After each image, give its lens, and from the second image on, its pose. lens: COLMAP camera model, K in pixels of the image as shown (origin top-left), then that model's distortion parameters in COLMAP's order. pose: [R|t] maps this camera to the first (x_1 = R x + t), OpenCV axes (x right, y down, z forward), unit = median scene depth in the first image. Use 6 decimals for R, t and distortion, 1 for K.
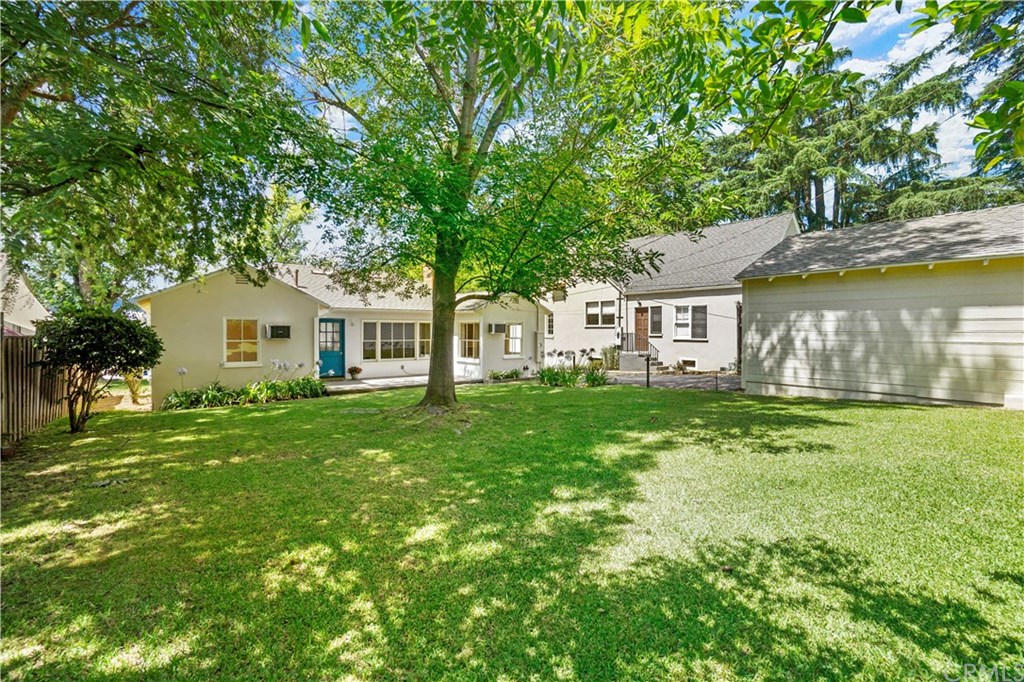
lens RADIAL K [[461.6, 0, 517.0], [0, 461.6, 324.9], [0, 0, 1]] dist [-0.058470, 0.020870]
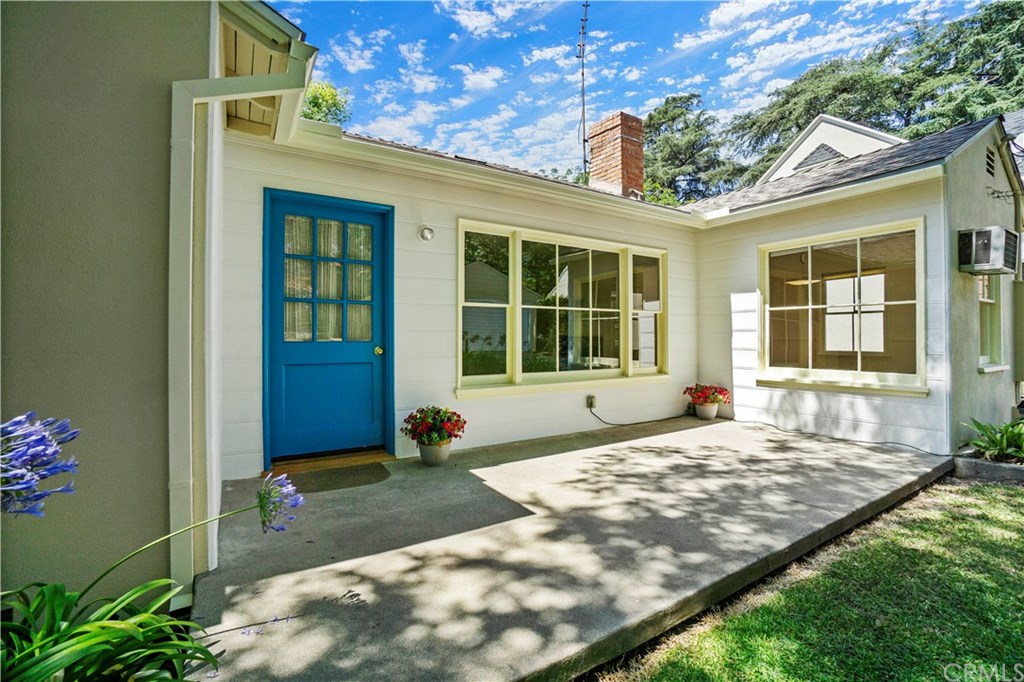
lens RADIAL K [[453.6, 0, 514.2], [0, 453.6, 334.0], [0, 0, 1]] dist [-0.056789, 0.019113]
pose [[0.993270, -0.003458, -0.115771, -0.271188], [0.004331, 0.999964, 0.007286, 0.049235], [0.115742, -0.007739, 0.993249, 0.734240]]
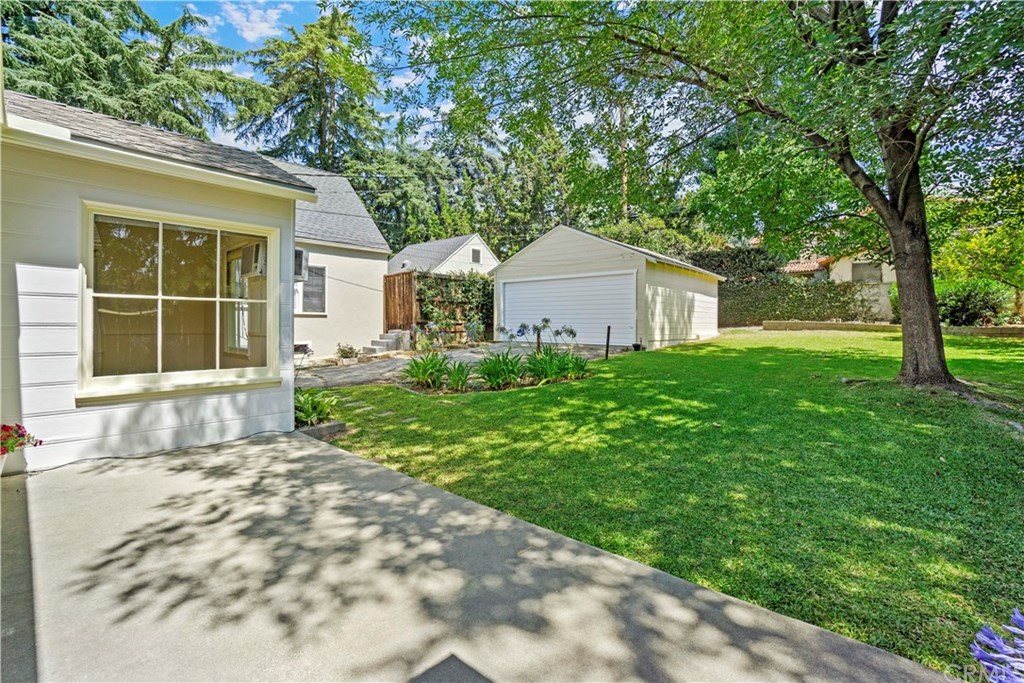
lens RADIAL K [[451.7, 0, 512.5], [0, 451.7, 329.0], [0, 0, 1]] dist [-0.056496, 0.019272]
pose [[-0.168303, -0.015110, 0.985619, -0.374321], [-0.022972, 0.999671, 0.011402, 0.044422], [-0.985468, -0.020723, -0.168595, 0.898706]]
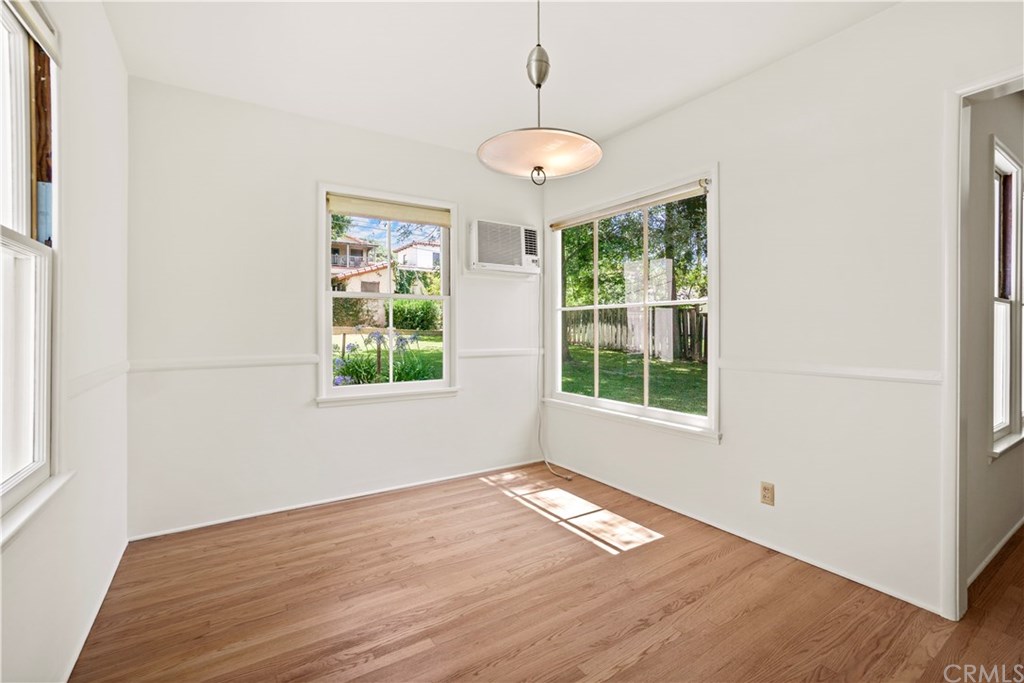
lens RADIAL K [[453.6, 0, 514.2], [0, 453.6, 334.5], [0, 0, 1]] dist [-0.056789, 0.019113]
pose [[-0.995964, -0.005746, 0.089570, -0.073454], [-0.006113, 0.999974, -0.003832, 0.045341], [-0.089545, -0.004364, -0.995973, 1.237987]]
